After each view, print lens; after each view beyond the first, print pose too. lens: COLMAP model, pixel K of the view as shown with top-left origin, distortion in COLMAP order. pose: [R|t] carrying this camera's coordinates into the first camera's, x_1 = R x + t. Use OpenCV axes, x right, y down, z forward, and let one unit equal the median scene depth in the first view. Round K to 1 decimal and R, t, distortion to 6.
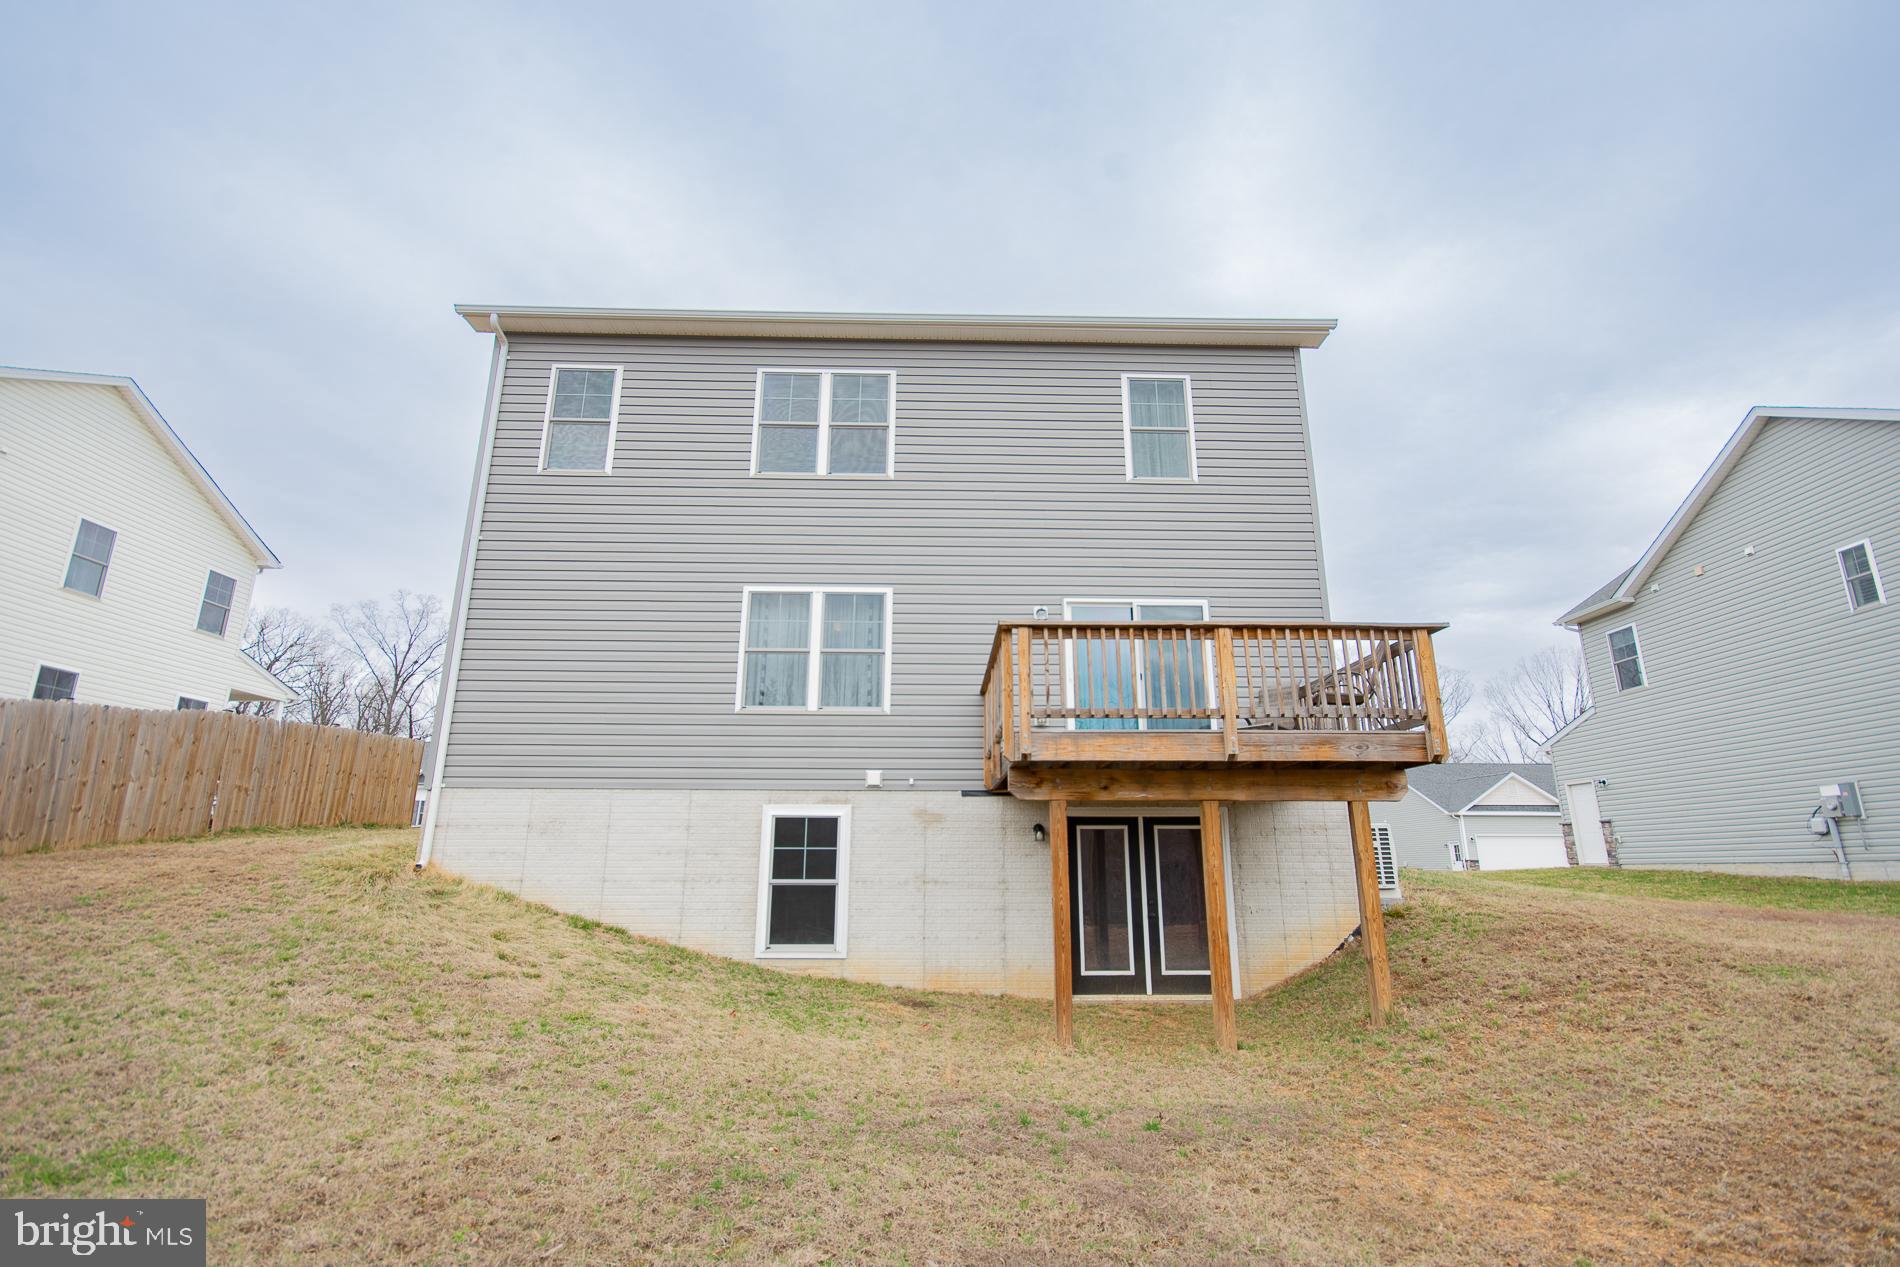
lens RADIAL K [[862.7, 0, 950.0], [0, 862.7, 633.5], [0, 0, 1]] dist [0.000617, -0.000137]
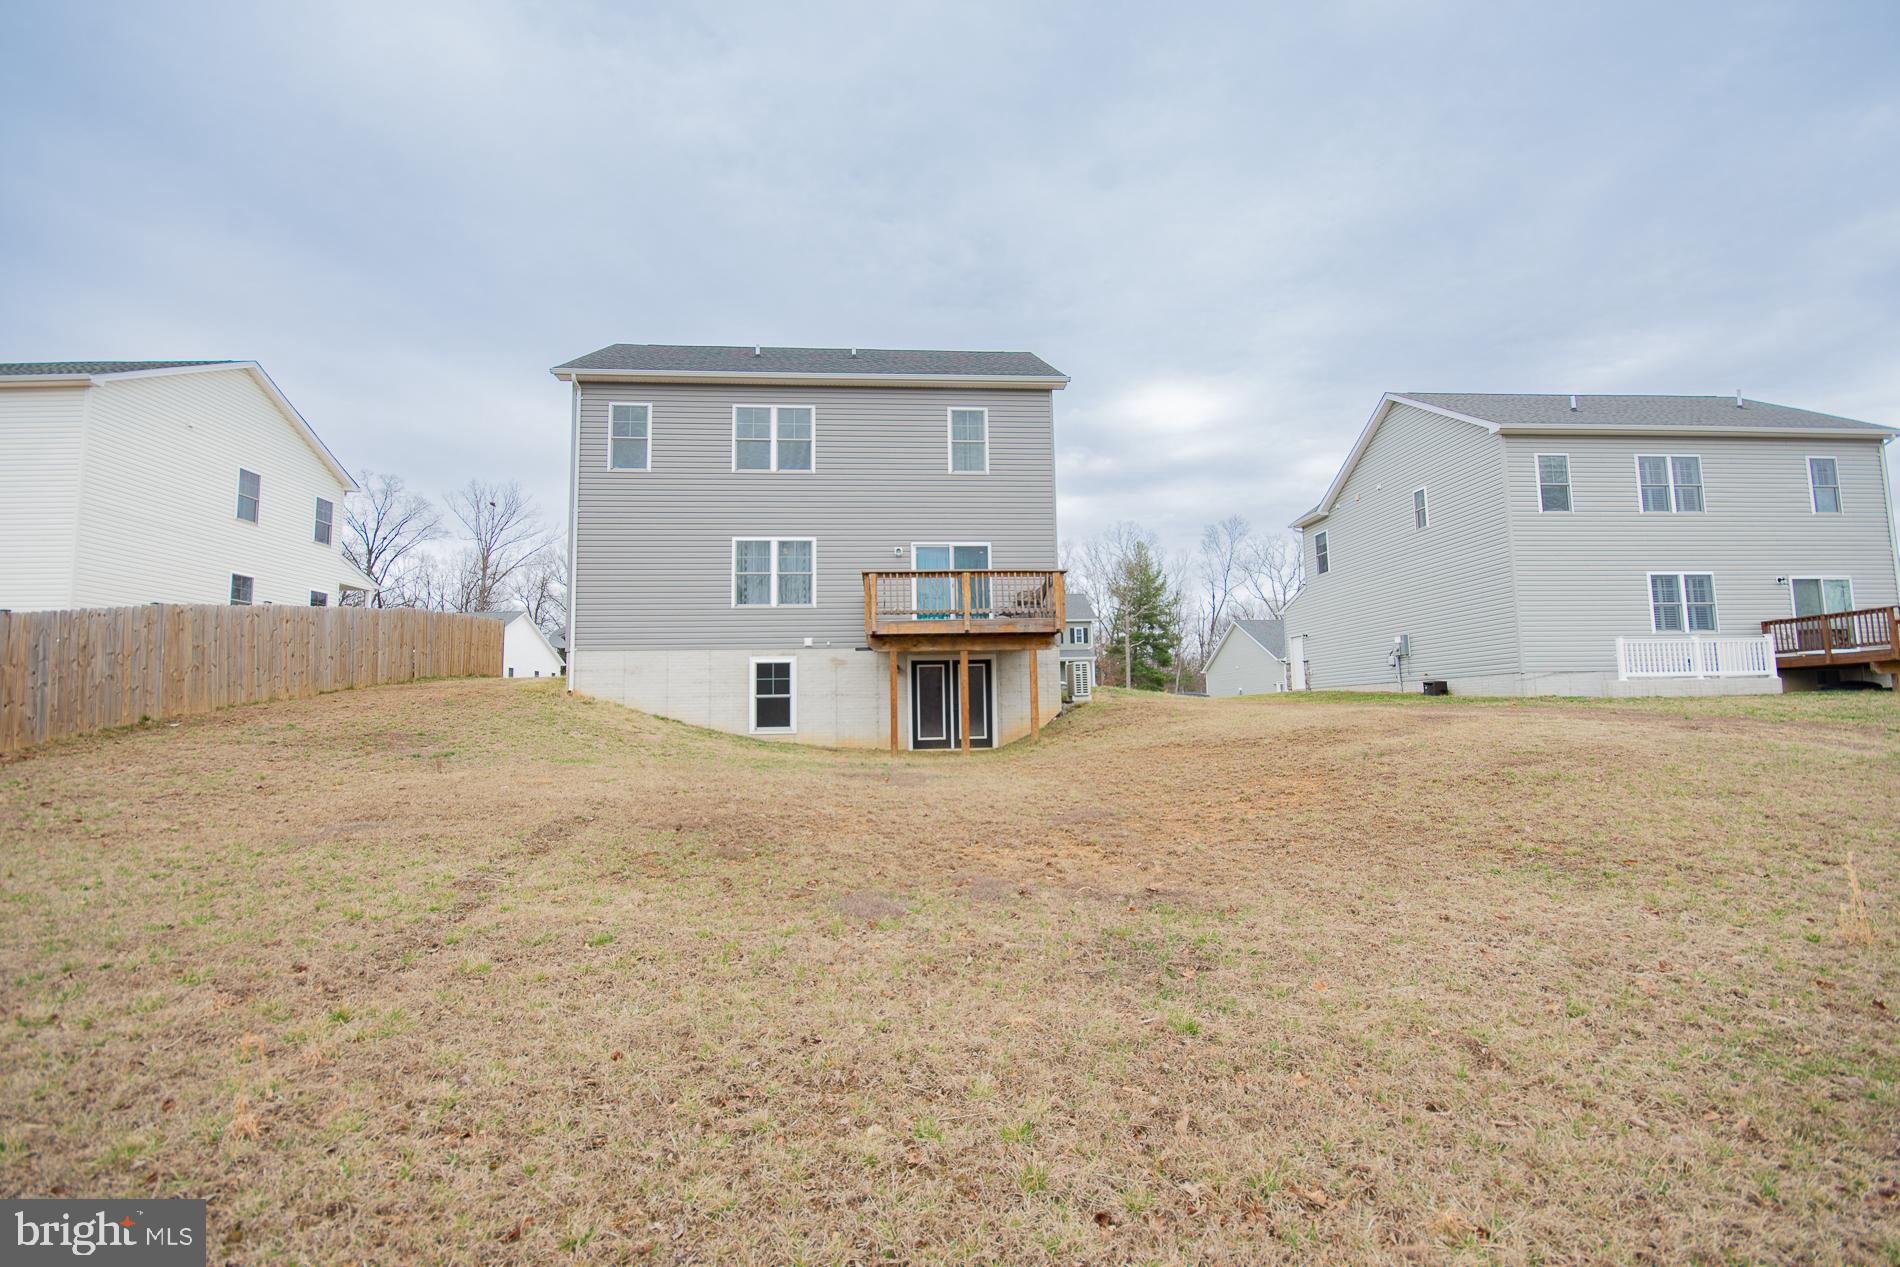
lens RADIAL K [[847.8, 0, 950.0], [0, 847.8, 633.5], [0, 0, 1]] dist [-0.003471, -0.000359]
pose [[0.997874, -0.014773, 0.063476, 0.097293], [0.004299, 0.986769, 0.162073, -0.141339], [-0.065031, -0.161456, 0.984735, -0.792684]]
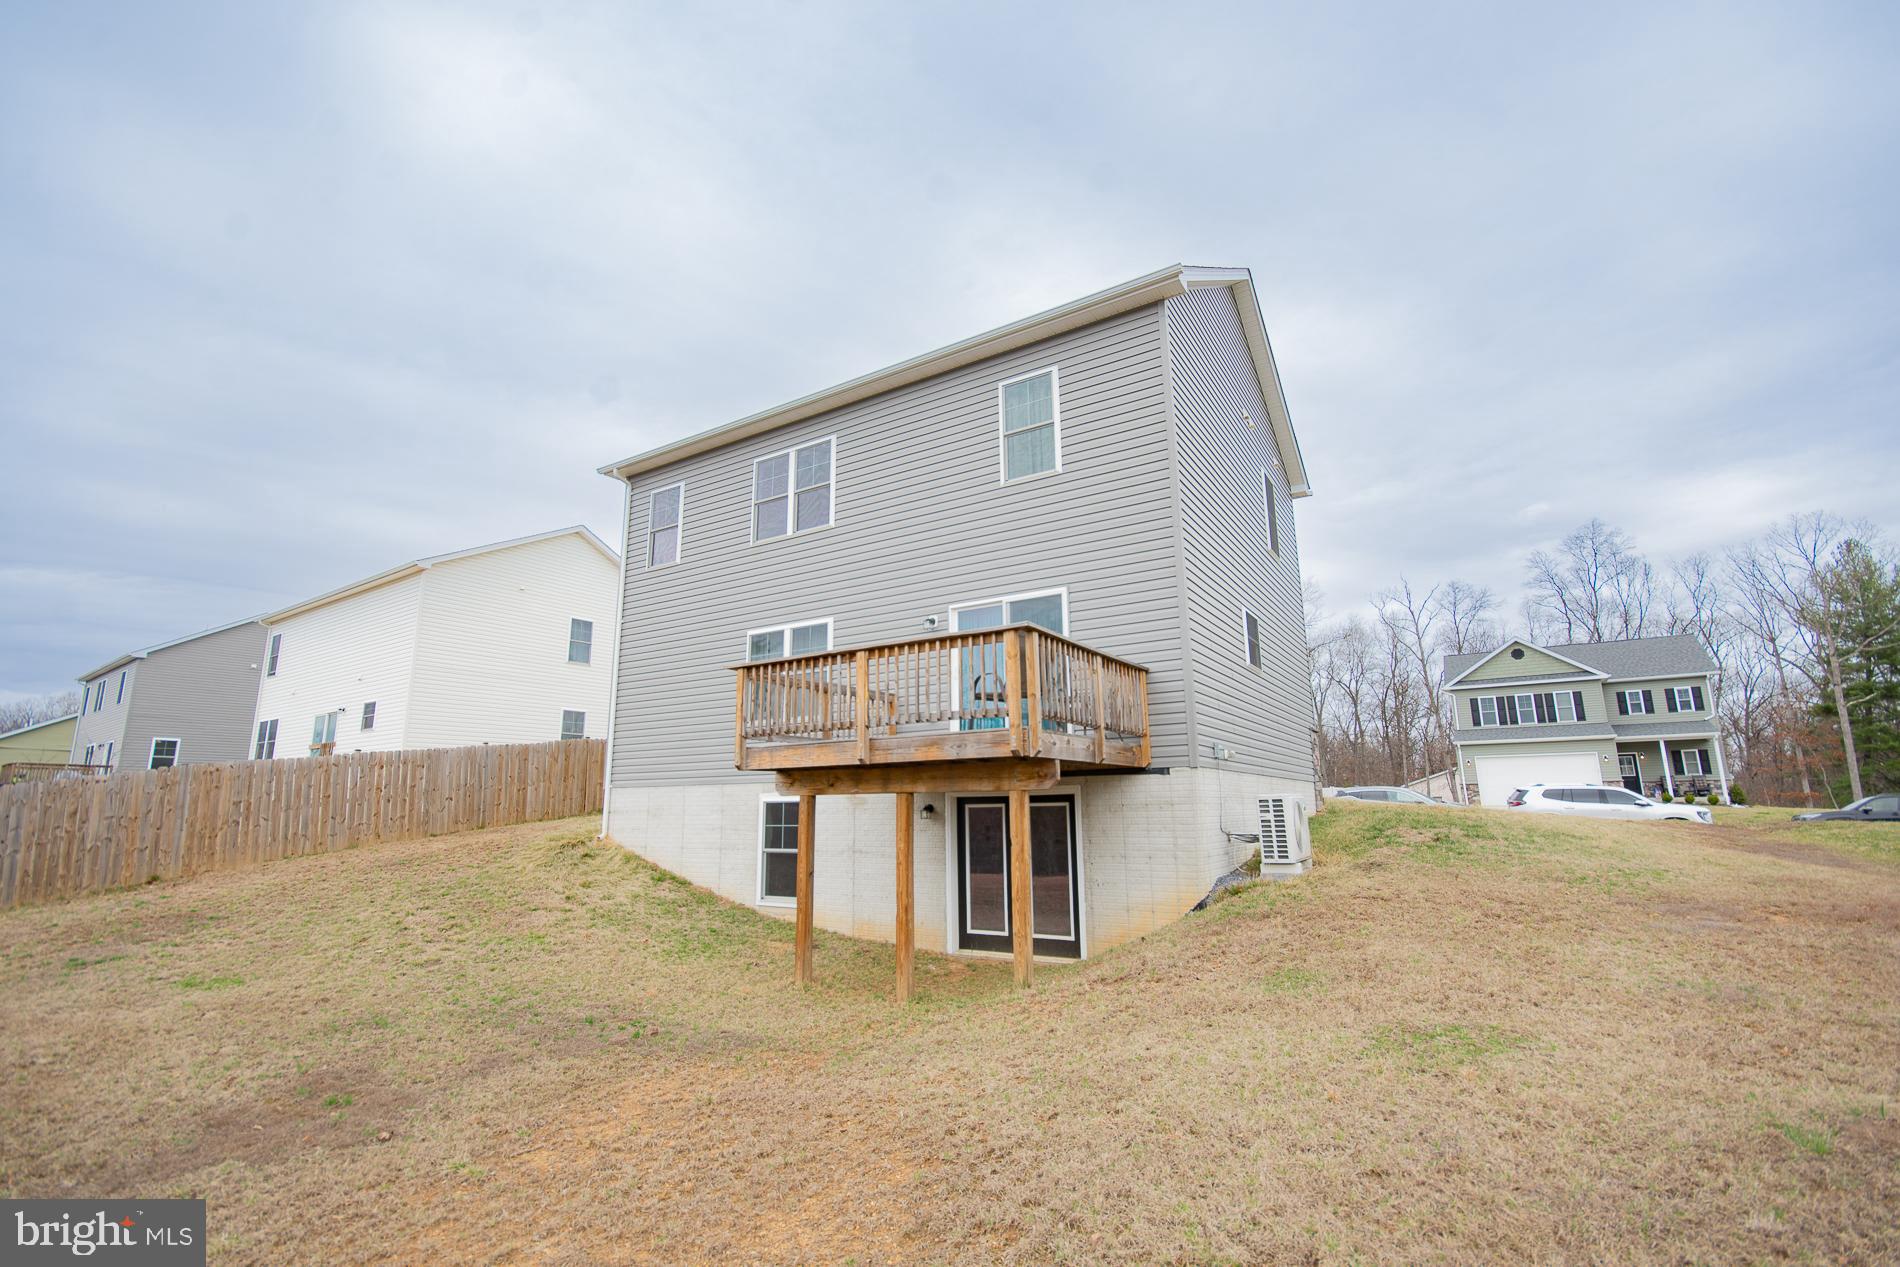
lens RADIAL K [[847.8, 0, 950.0], [0, 847.8, 633.5], [0, 0, 1]] dist [-0.003471, -0.000359]
pose [[0.831234, -0.125860, -0.541488, 0.736377], [0.157275, 0.987483, 0.011908, -0.017966], [0.533212, -0.095061, 0.840624, 0.060160]]
